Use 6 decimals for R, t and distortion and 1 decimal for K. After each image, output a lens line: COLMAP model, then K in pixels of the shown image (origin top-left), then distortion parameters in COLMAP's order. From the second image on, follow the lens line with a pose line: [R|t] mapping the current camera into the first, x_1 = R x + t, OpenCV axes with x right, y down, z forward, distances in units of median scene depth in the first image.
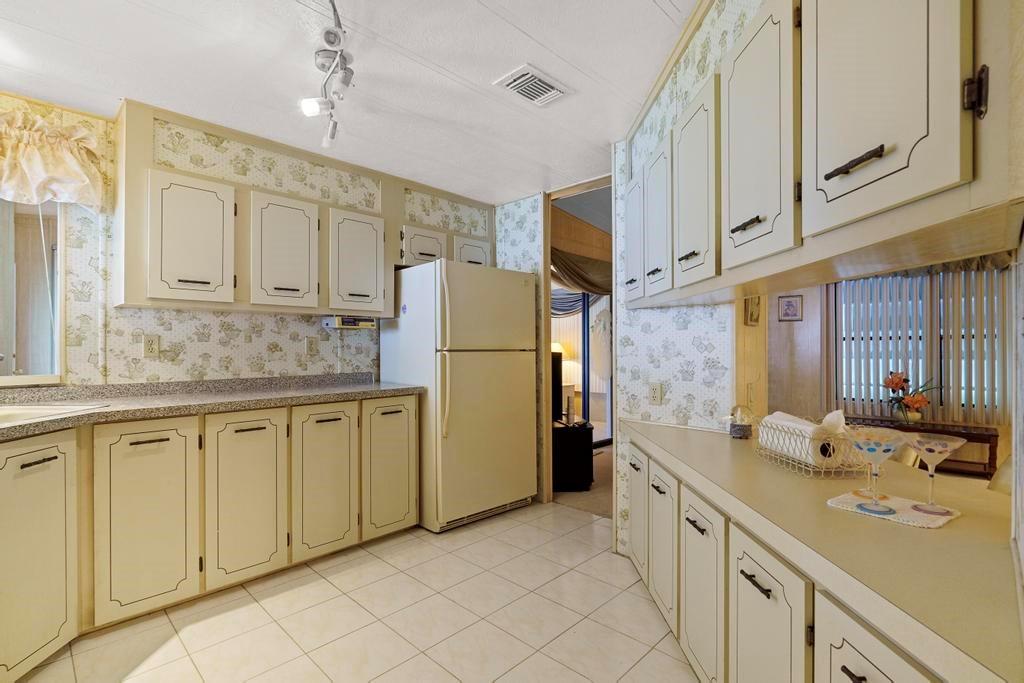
lens RADIAL K [[473.1, 0, 514.7], [0, 473.1, 342.9], [0, 0, 1]] dist [-0.004943, -0.000445]
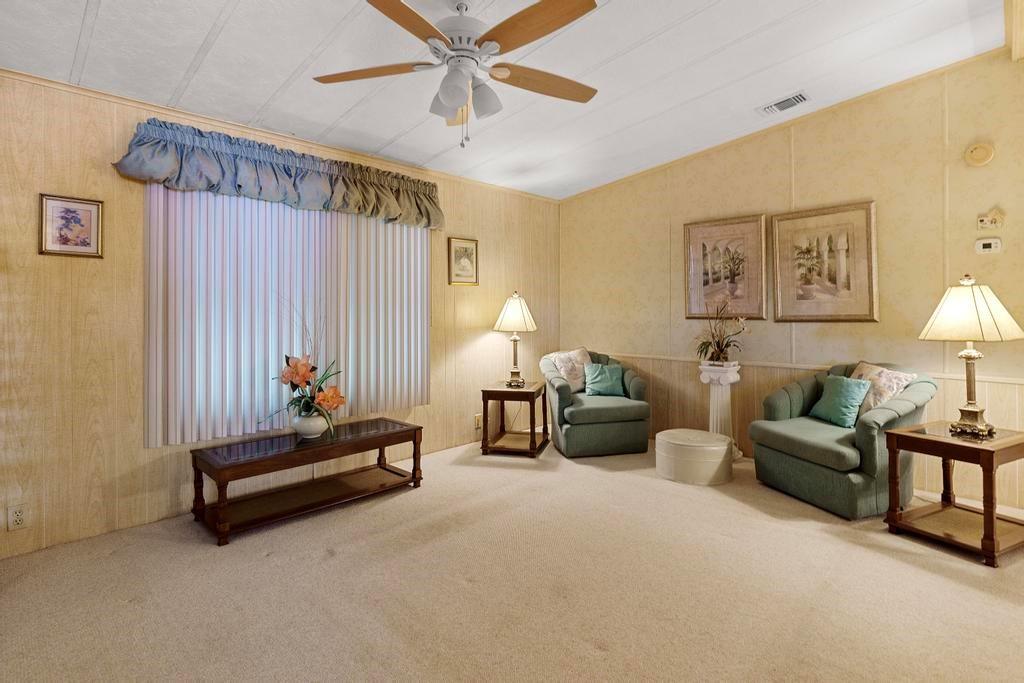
lens RADIAL K [[506.3, 0, 511.4], [0, 506.3, 313.5], [0, 0, 1]] dist [-0.005228, 0.000265]
pose [[-0.002510, 0.008111, 0.999964, 0.253507], [-0.000530, 0.999967, -0.008113, 0.020242], [-0.999997, -0.000550, -0.002506, 1.242752]]
